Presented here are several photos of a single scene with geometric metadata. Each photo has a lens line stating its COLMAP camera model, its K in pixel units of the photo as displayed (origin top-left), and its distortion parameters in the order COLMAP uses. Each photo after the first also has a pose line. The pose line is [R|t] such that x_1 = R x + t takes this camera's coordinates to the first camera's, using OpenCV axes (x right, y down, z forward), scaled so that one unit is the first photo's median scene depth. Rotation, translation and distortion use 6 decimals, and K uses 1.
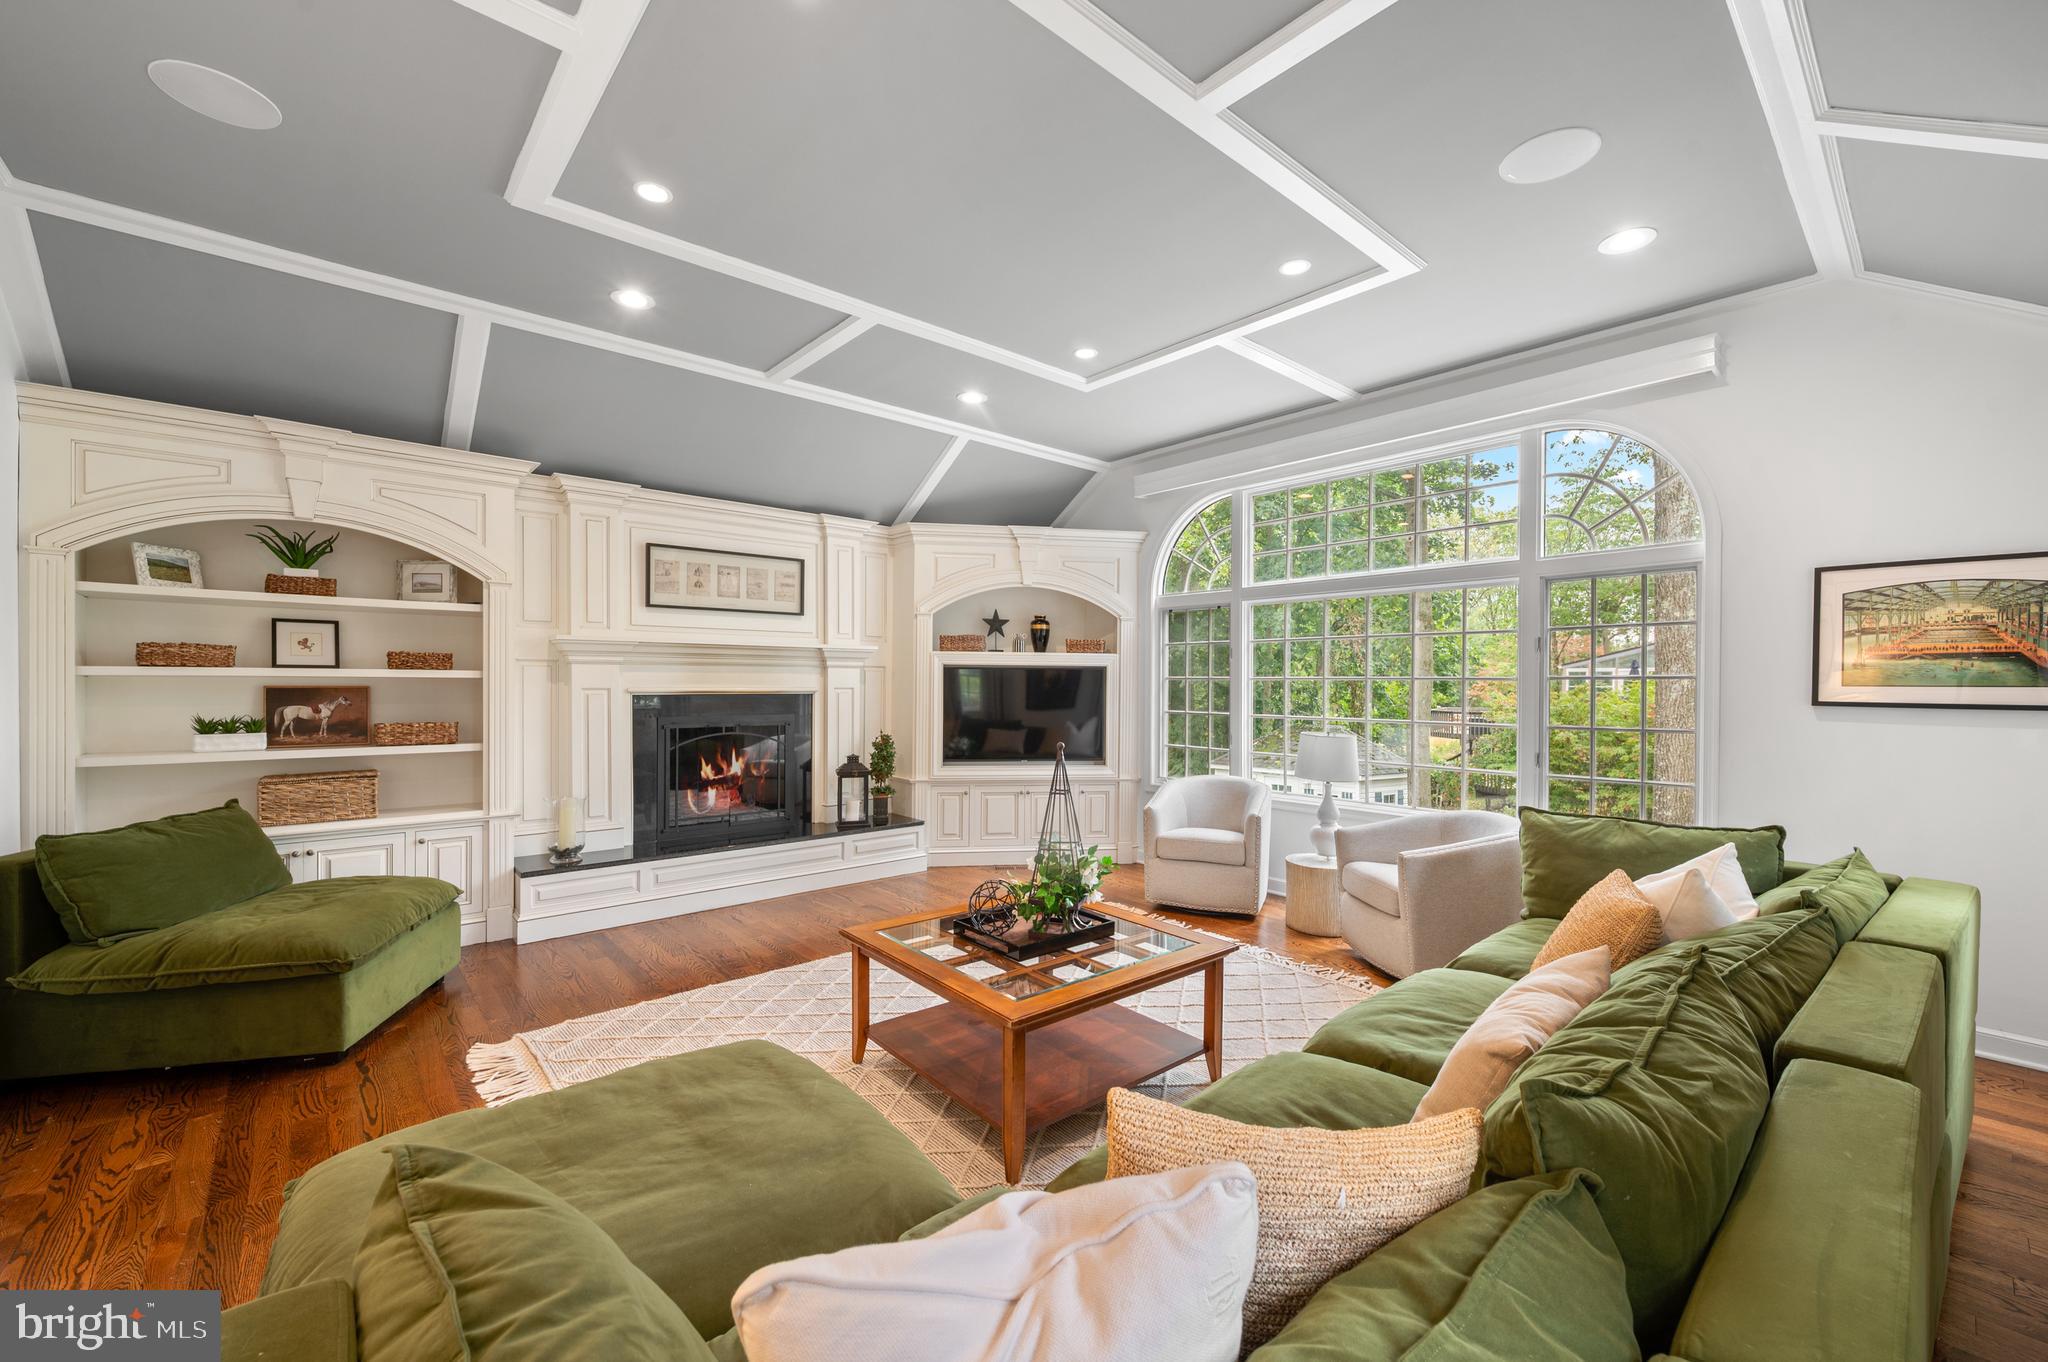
lens RADIAL K [[824.8, 0, 1033.6], [0, 824.8, 687.8], [0, 0, 1]] dist [0.007755, -0.001257]
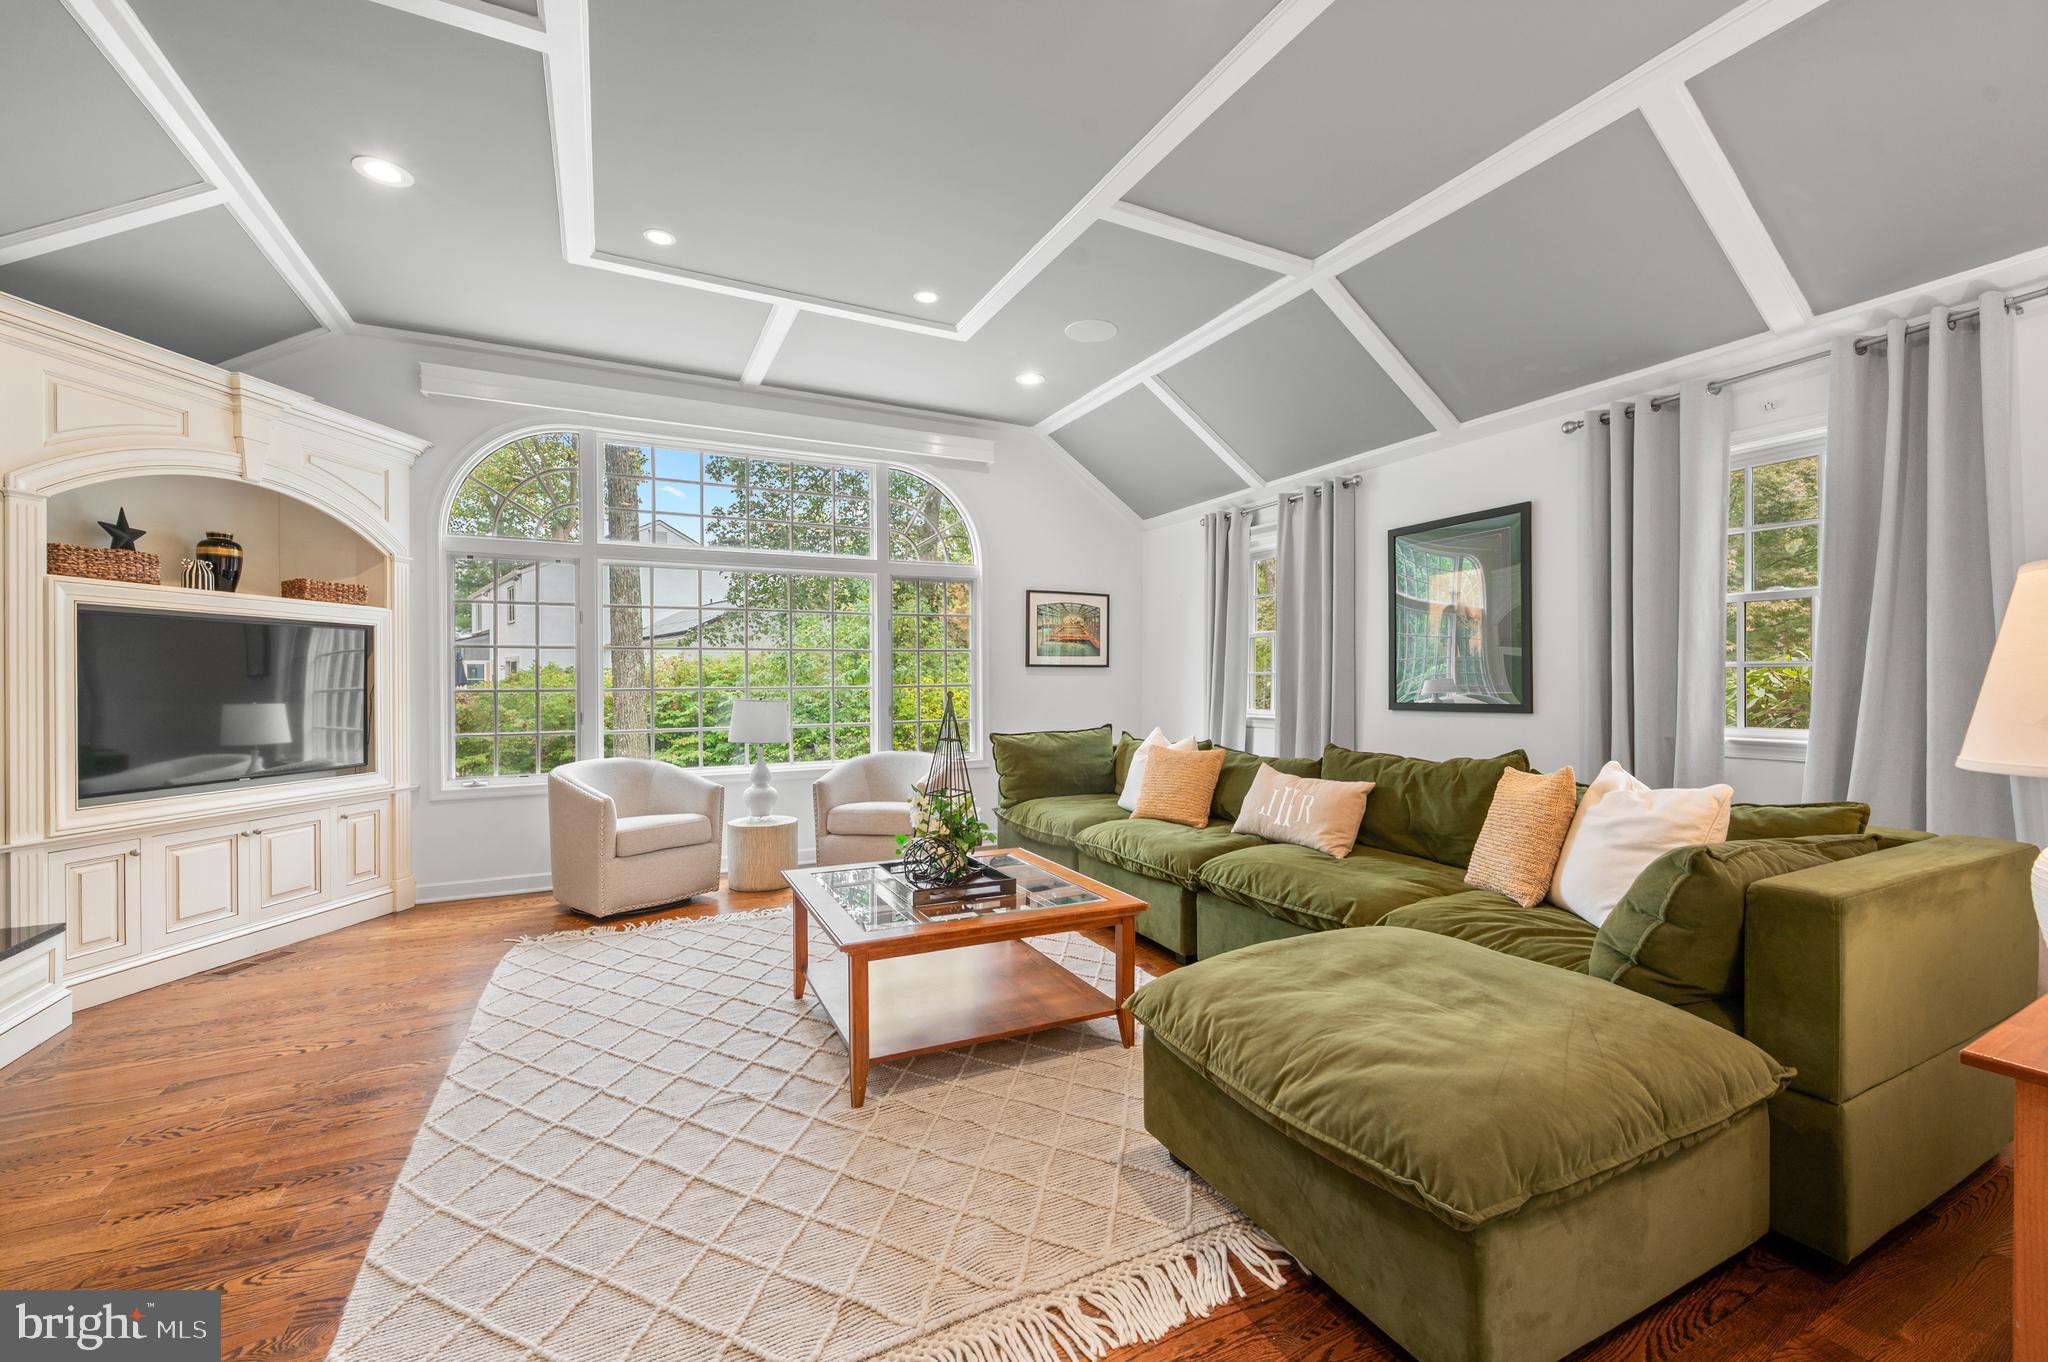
lens RADIAL K [[824.8, 0, 1034.2], [0, 824.8, 676.9], [0, 0, 1]] dist [0.007755, -0.001257]
pose [[0.244243, -0.008162, 0.969680, -0.571931], [0.011164, 0.999922, 0.005605, 0.024553], [-0.969650, 0.009457, 0.244315, 0.400000]]
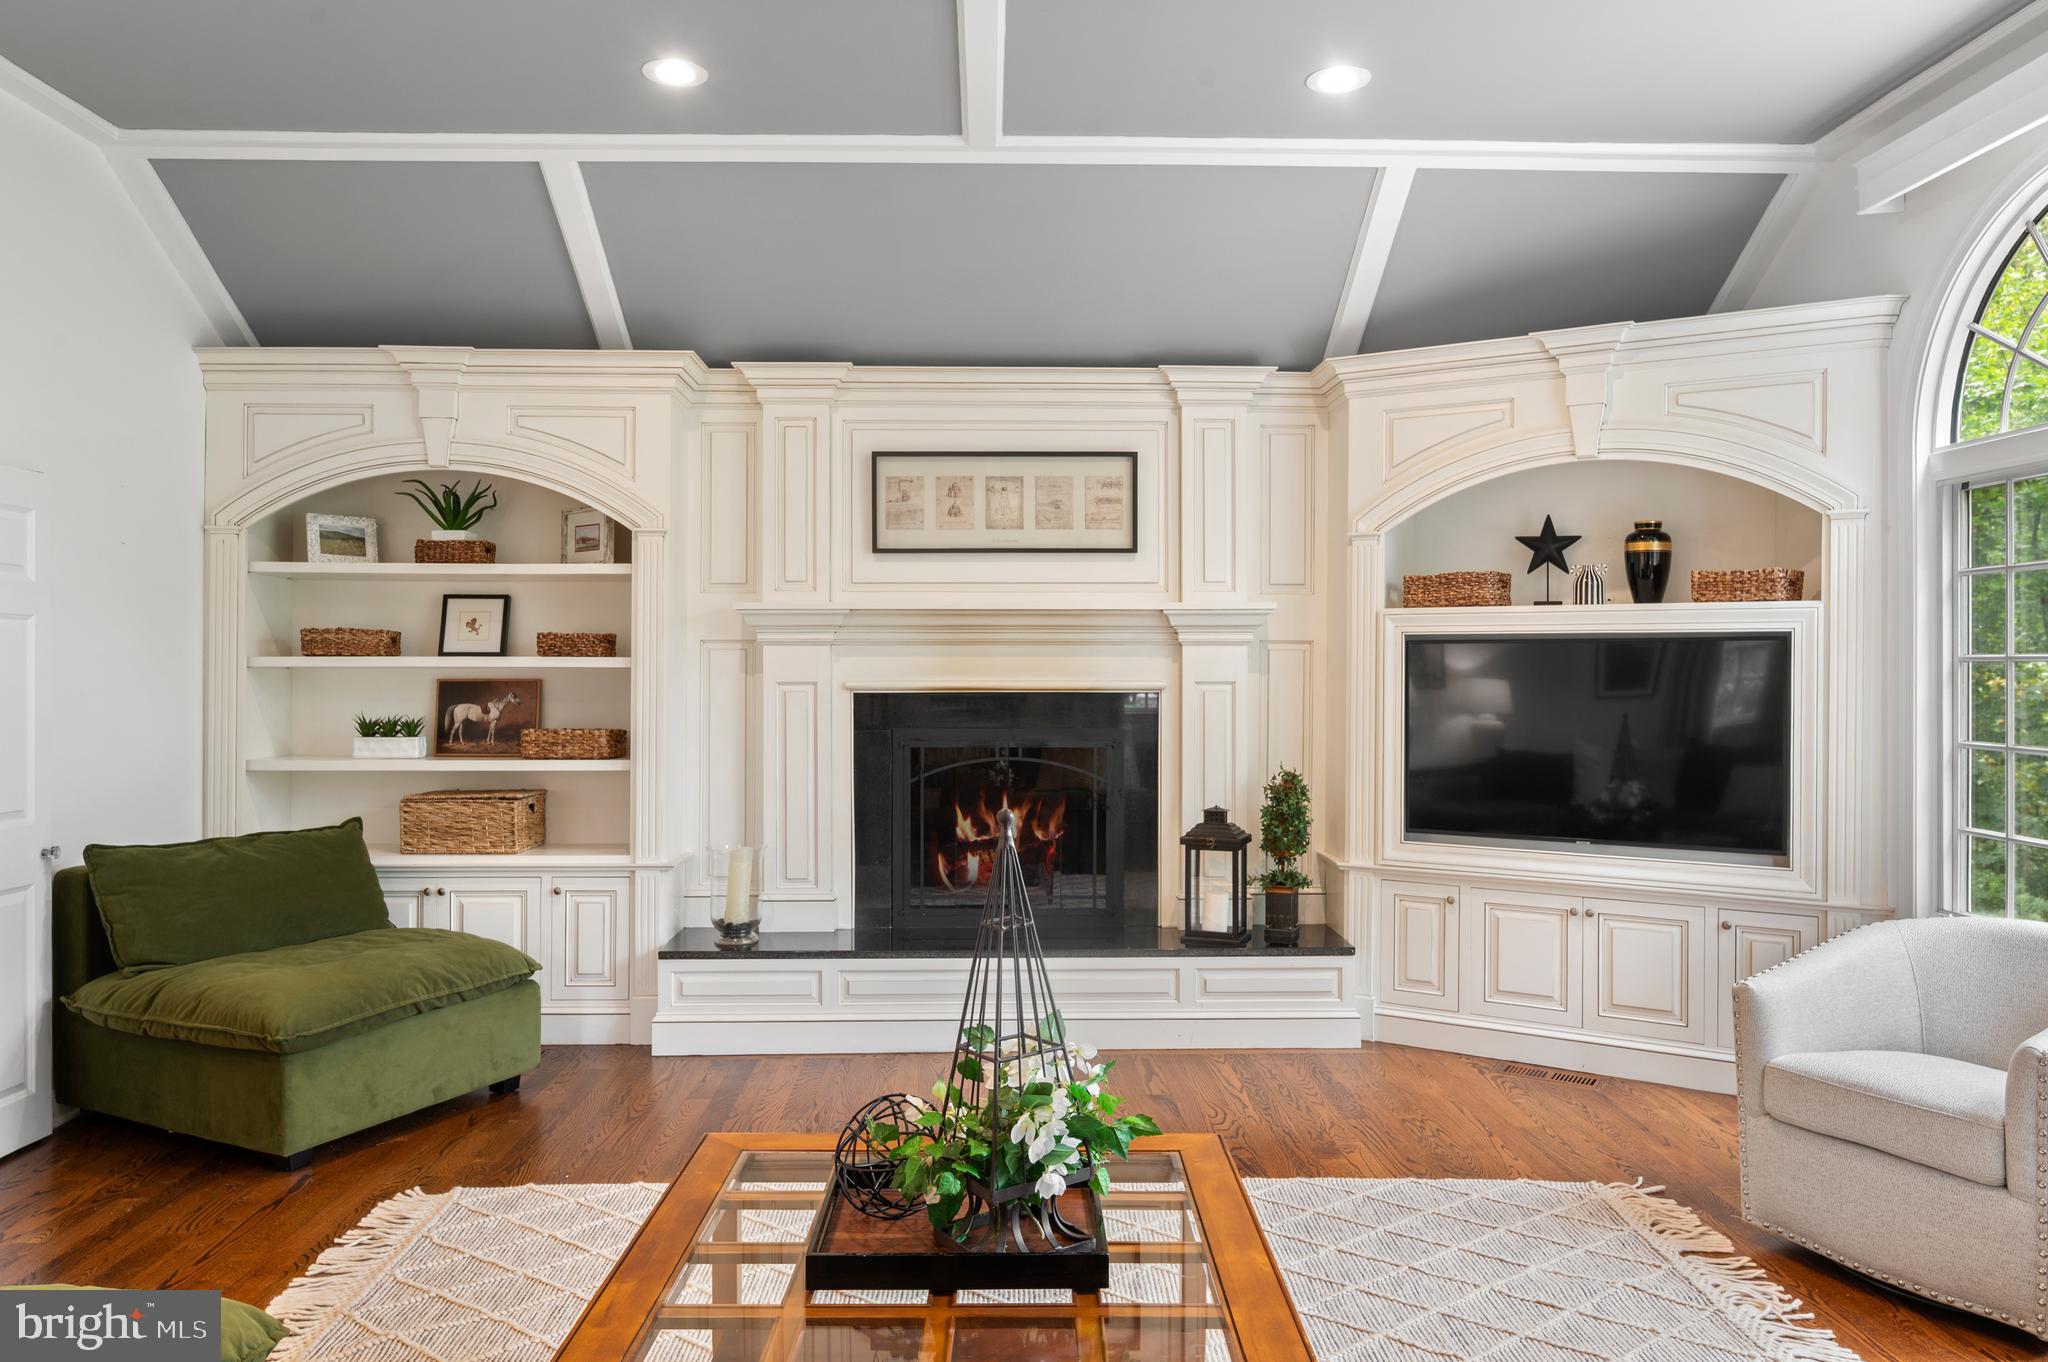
lens RADIAL K [[1387.5, 0, 1041.9], [0, 1387.5, 668.1], [0, 0, 1]] dist [-0.000204, 0.005136]
pose [[0.768323, -0.005259, -0.640041, 0.320559], [-0.000960, 0.999956, -0.009369, -0.000508], [0.640062, 0.007813, 0.768283, 0.280721]]
